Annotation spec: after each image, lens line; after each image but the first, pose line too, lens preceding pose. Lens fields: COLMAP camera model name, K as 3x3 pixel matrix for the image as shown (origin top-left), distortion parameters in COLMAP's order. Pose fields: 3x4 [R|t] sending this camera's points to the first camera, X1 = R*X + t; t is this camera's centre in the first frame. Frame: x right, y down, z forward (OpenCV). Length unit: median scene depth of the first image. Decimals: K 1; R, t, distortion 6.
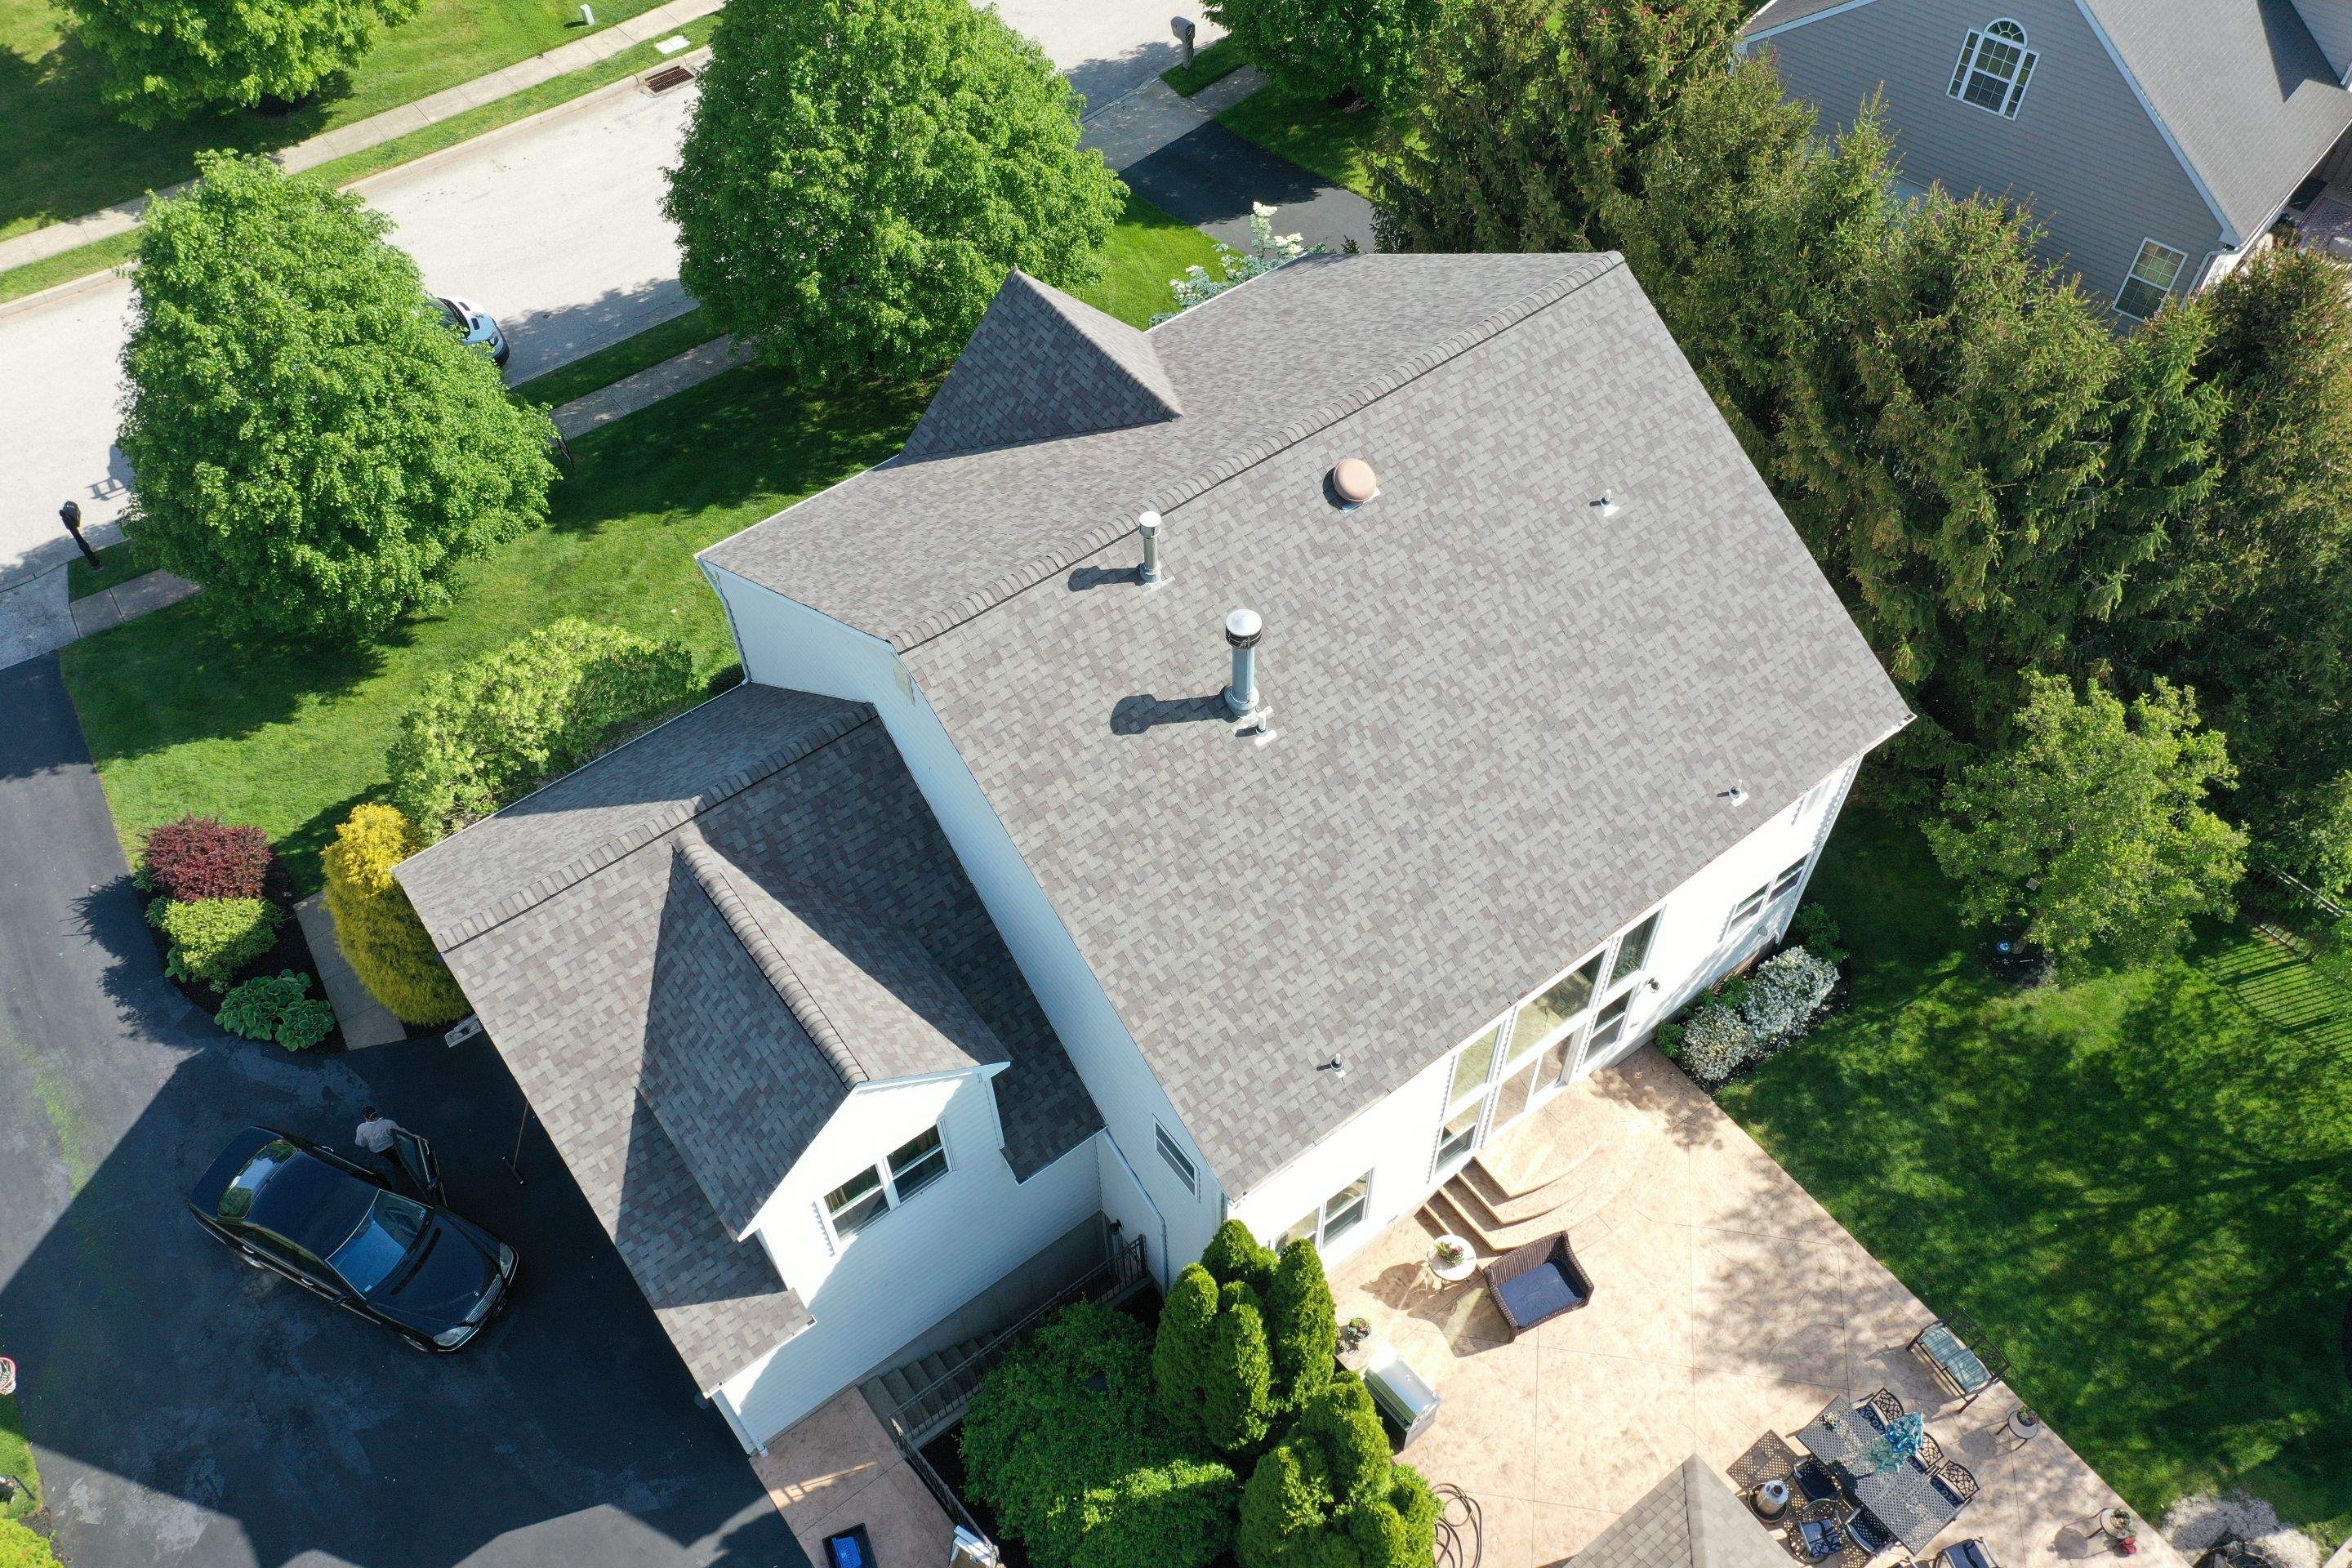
lens RADIAL K [[1852.9, 0, 1176.8], [0, 1852.9, 783.9], [0, 0, 1]] dist [-0.003944, 0.000049]
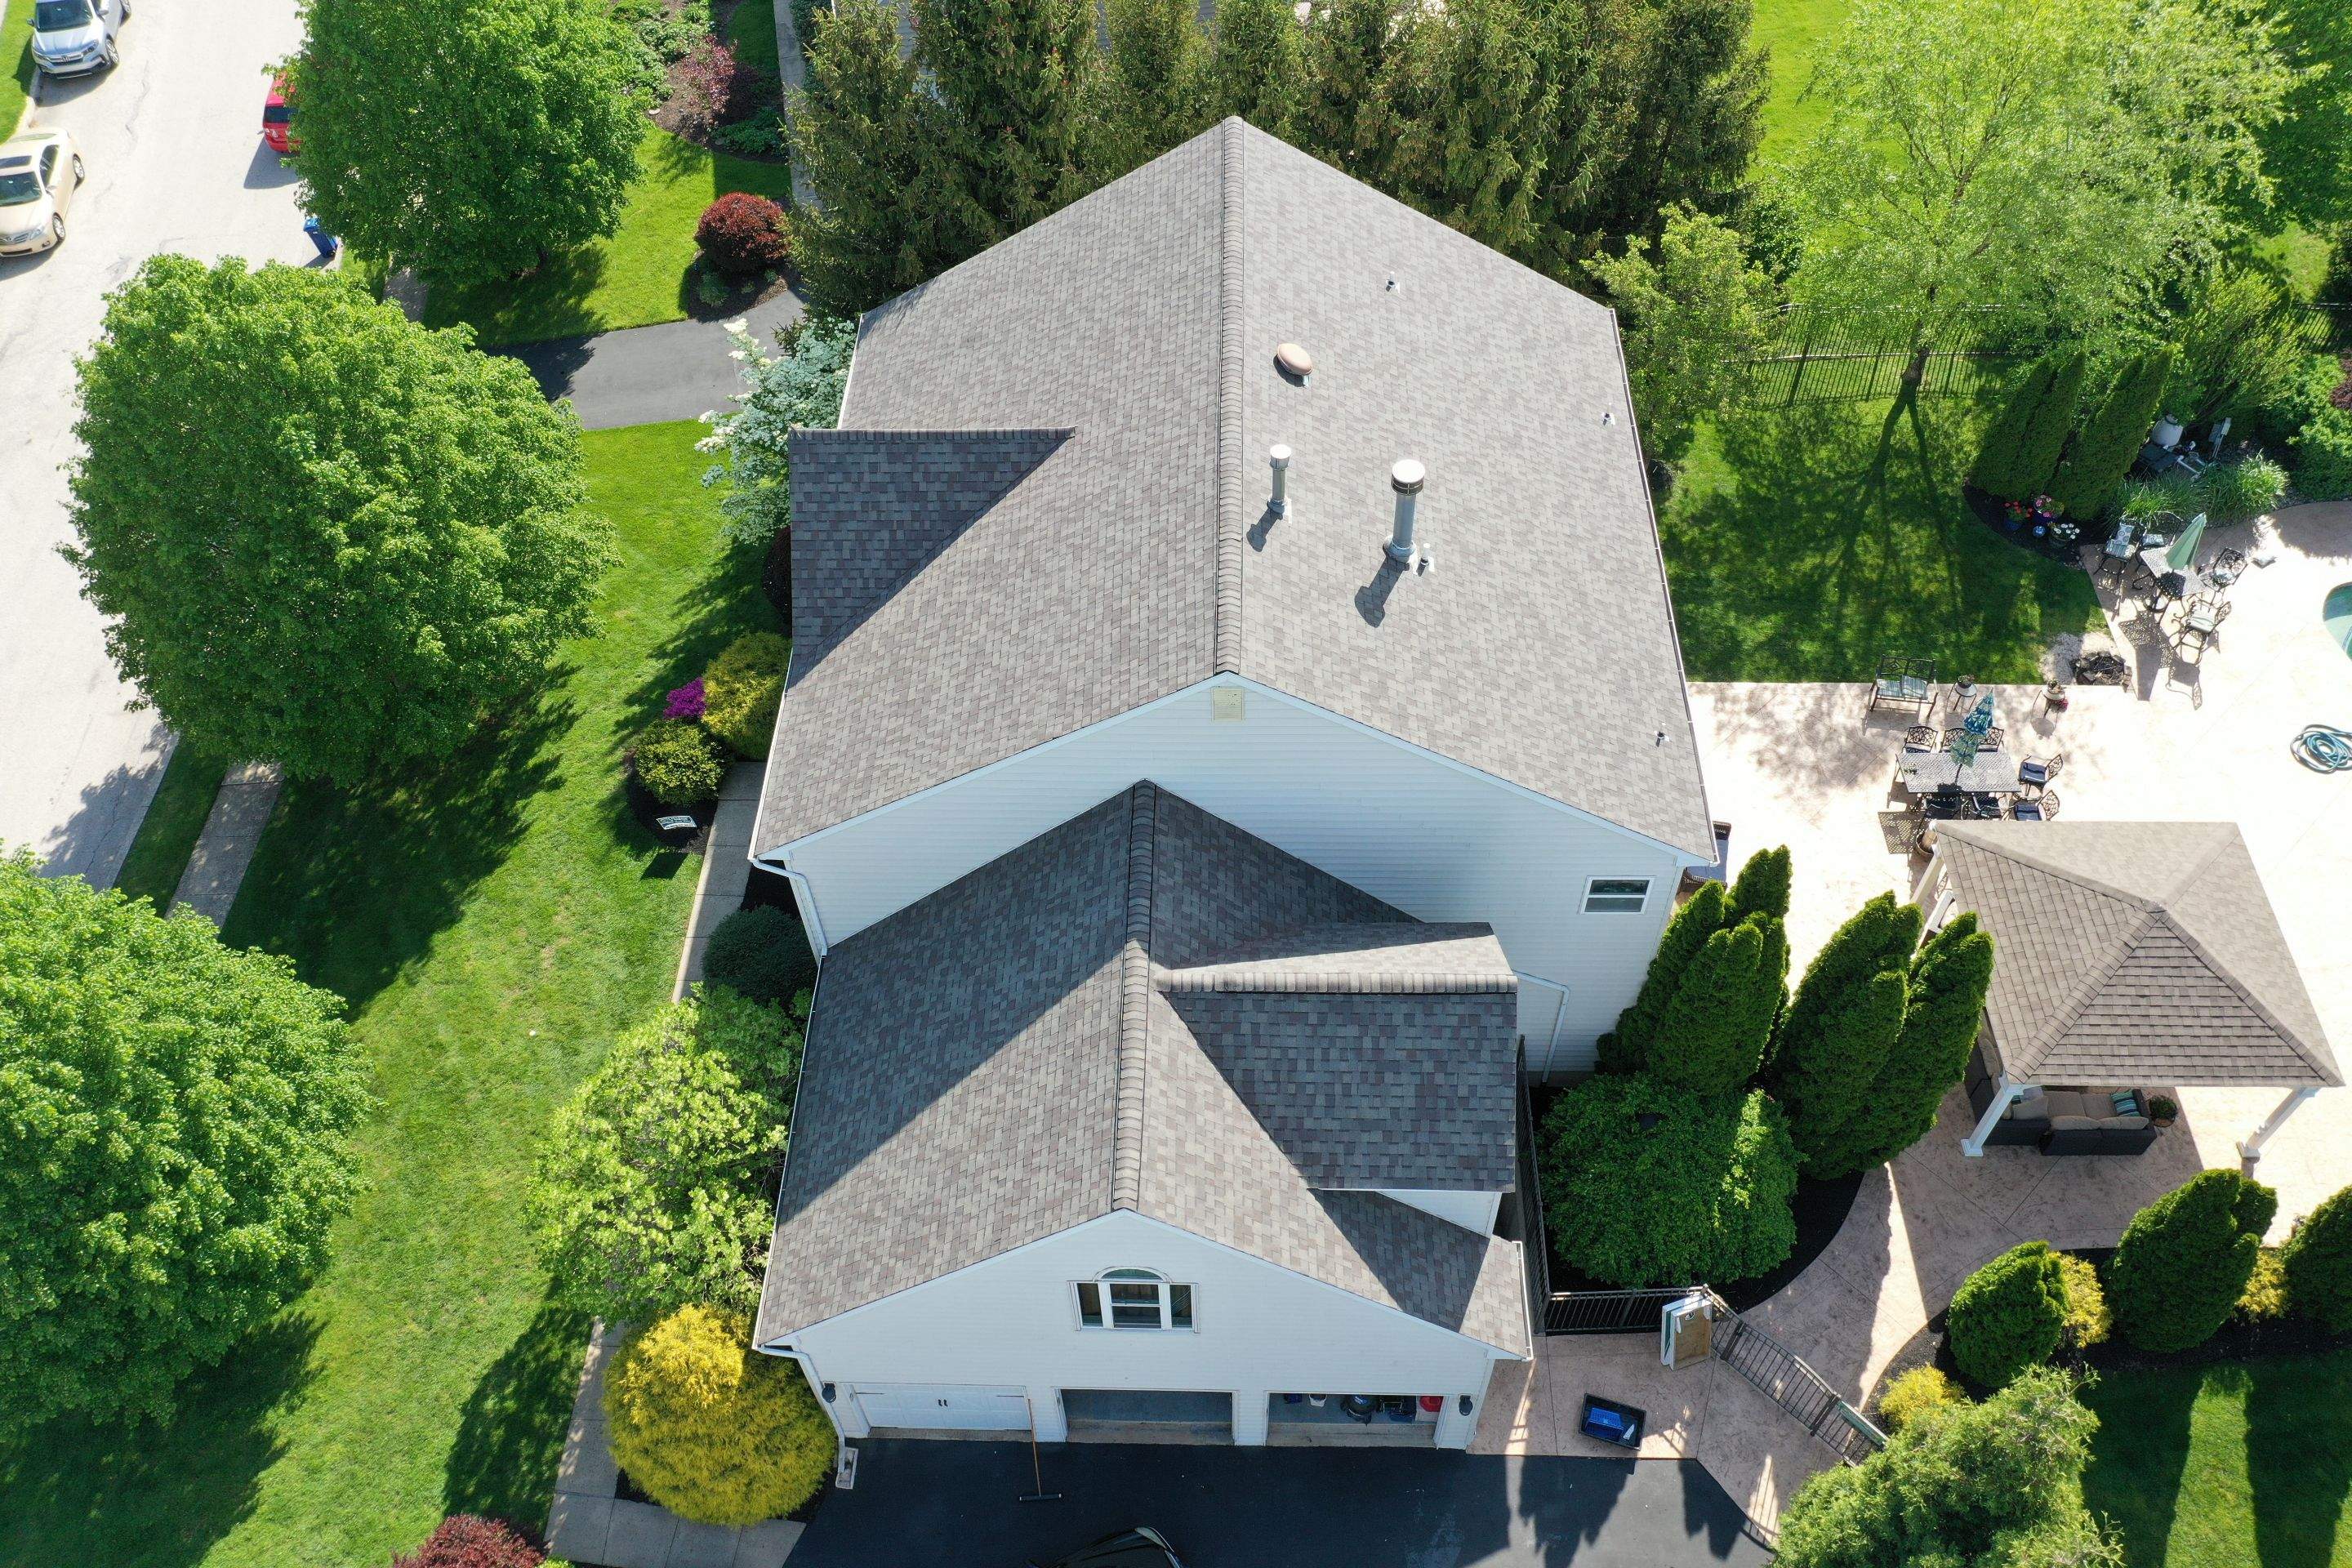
lens RADIAL K [[1852.9, 0, 1177.0], [0, 1852.9, 788.9], [0, 0, 1]] dist [-0.003944, 0.000049]
pose [[0.620718, -0.615669, 0.485449, -0.604662], [0.631964, 0.759344, 0.154977, -0.172517], [-0.464037, 0.210589, 0.860420, 0.121480]]
